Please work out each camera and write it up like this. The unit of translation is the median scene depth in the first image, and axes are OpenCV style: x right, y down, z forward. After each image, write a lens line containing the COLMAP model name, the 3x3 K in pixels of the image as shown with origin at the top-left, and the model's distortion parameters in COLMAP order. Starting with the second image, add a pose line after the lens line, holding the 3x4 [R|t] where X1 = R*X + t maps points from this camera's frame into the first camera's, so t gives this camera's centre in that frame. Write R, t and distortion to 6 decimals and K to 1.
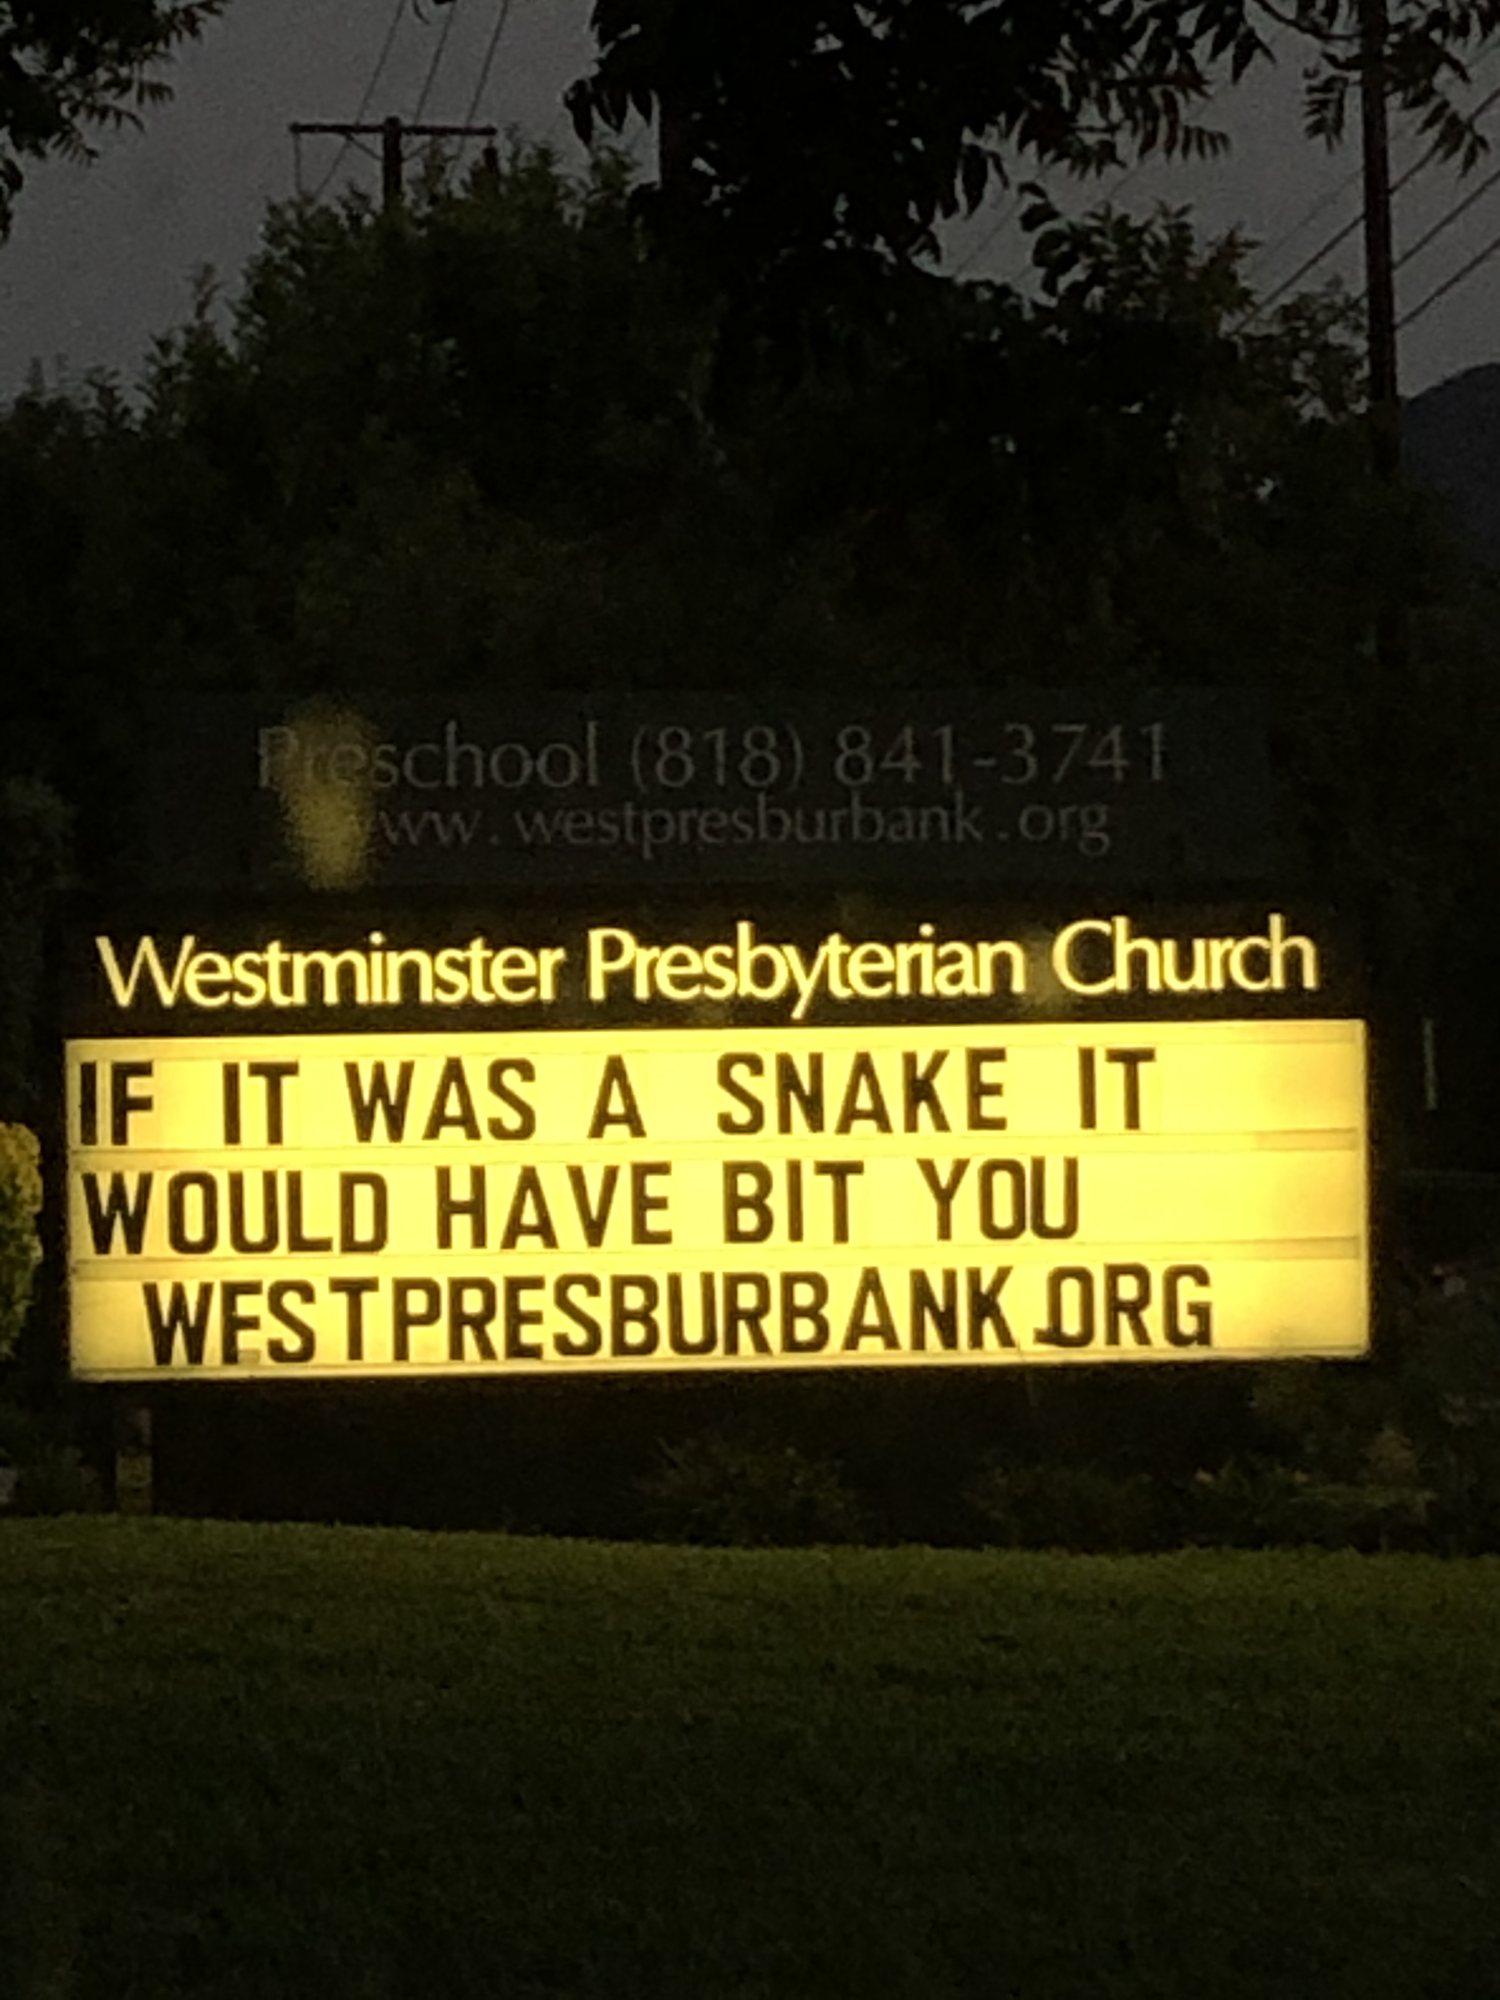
lens RADIAL K [[7692.4, 0, 752.0], [0, 7692.4, 1002.1], [0, 0, 1]] dist [0.054117, 0.615096]
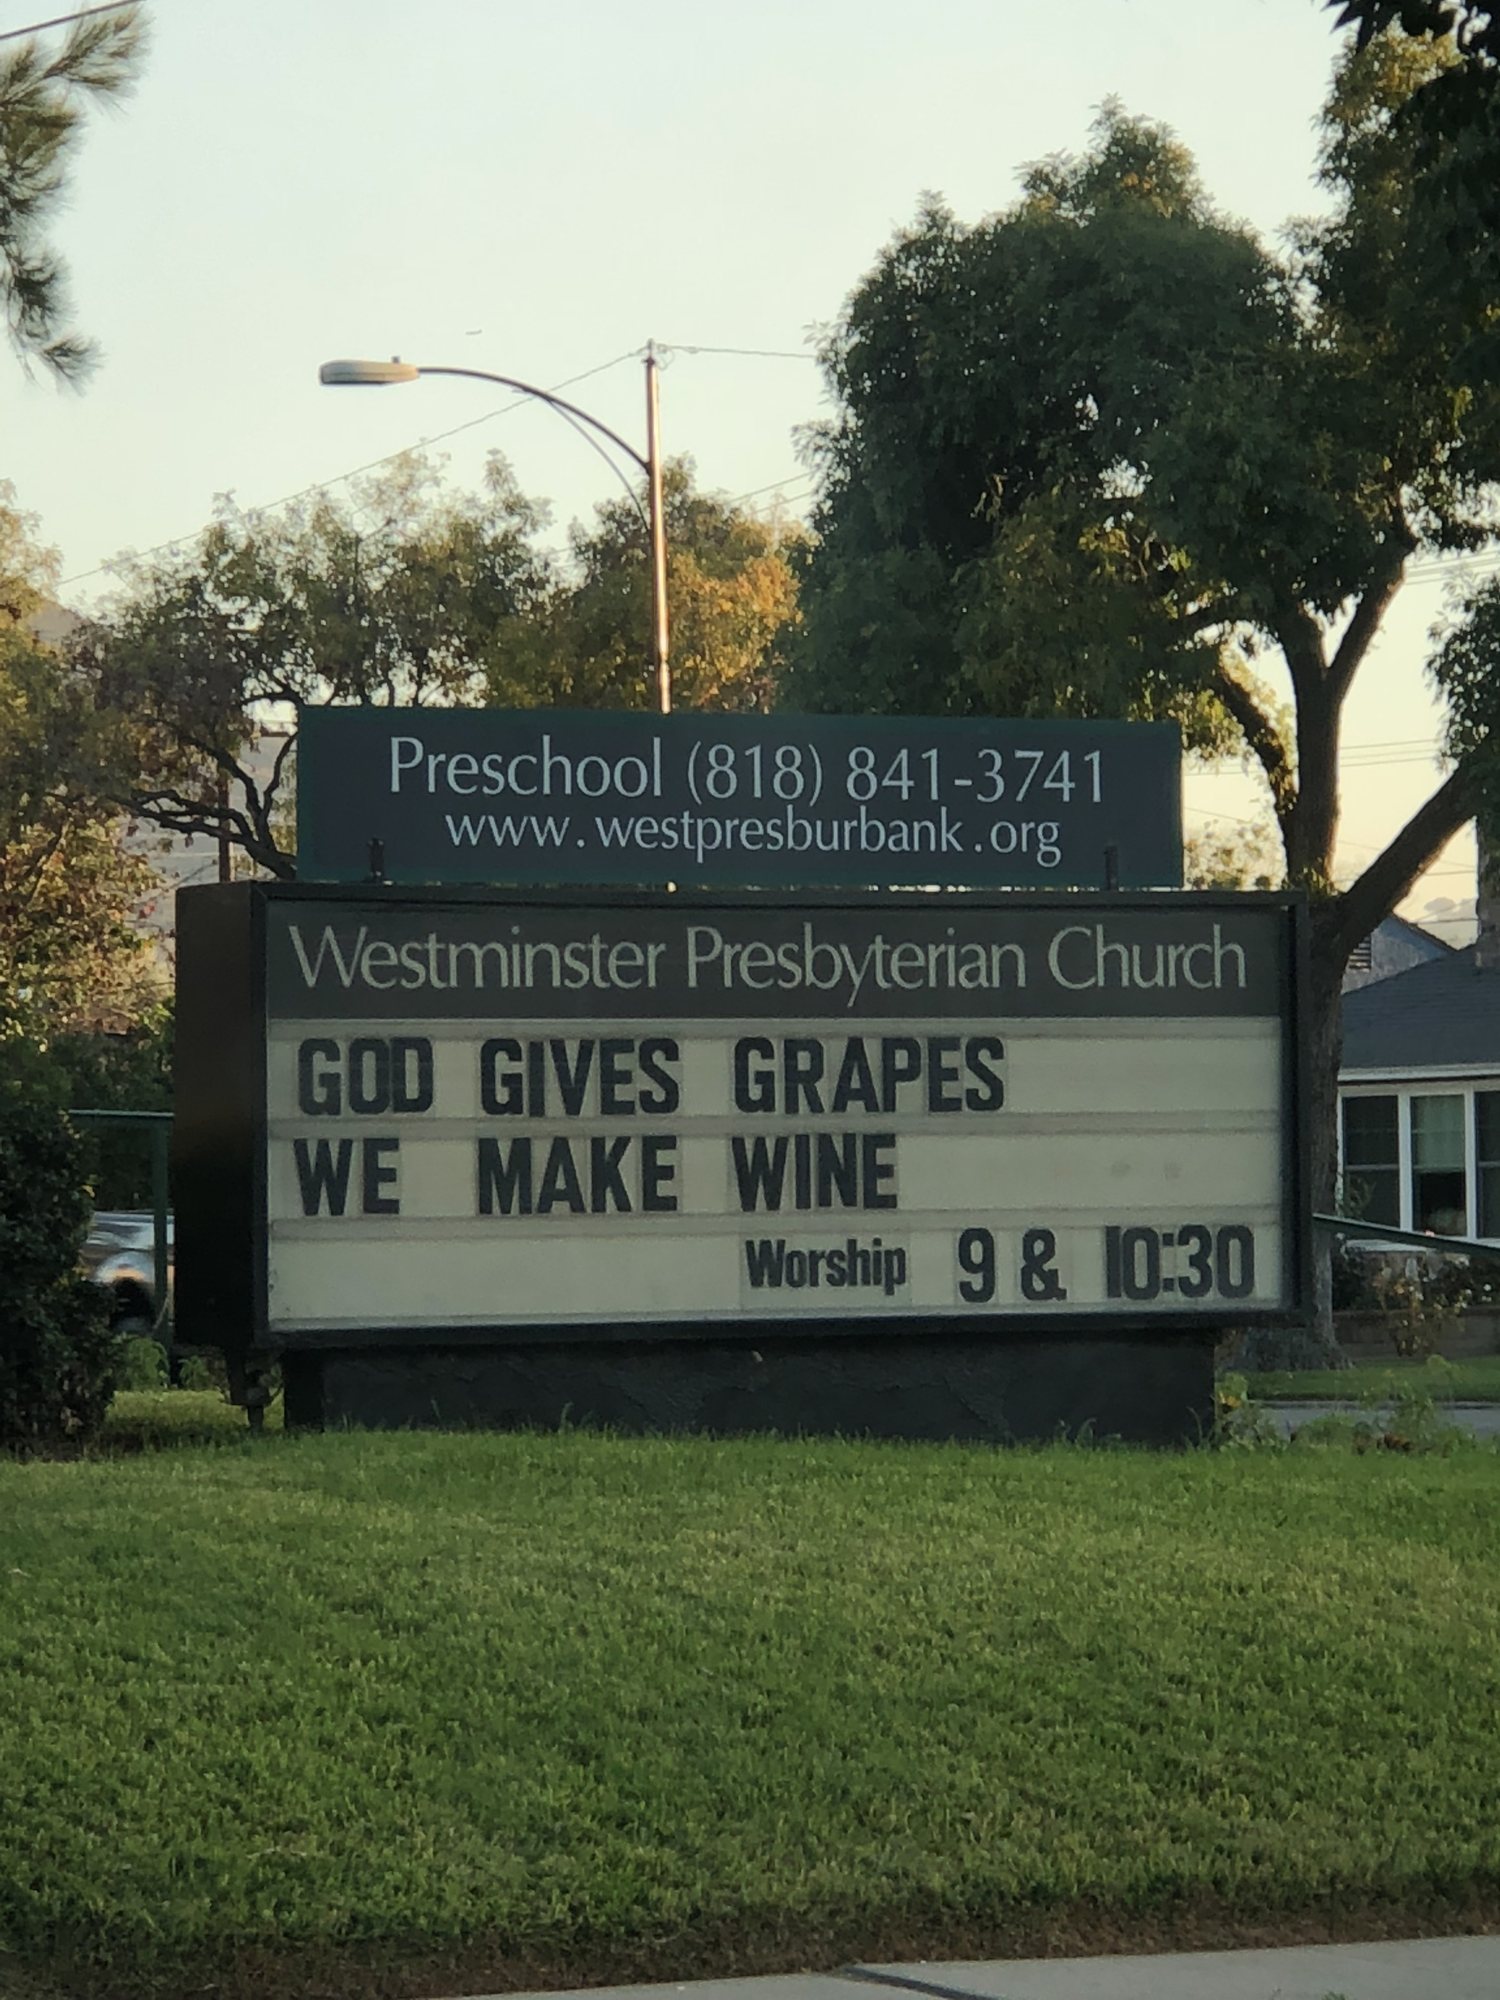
lens RADIAL K [[7692.4, 0, 752.0], [0, 7692.4, 1002.1], [0, 0, 1]] dist [0.054117, 0.615096]
pose [[0.936739, 0.014054, 0.349747, -0.397756], [-0.013638, 0.999900, -0.003652, 0.005593], [-0.349763, -0.001349, 0.936837, -0.046788]]
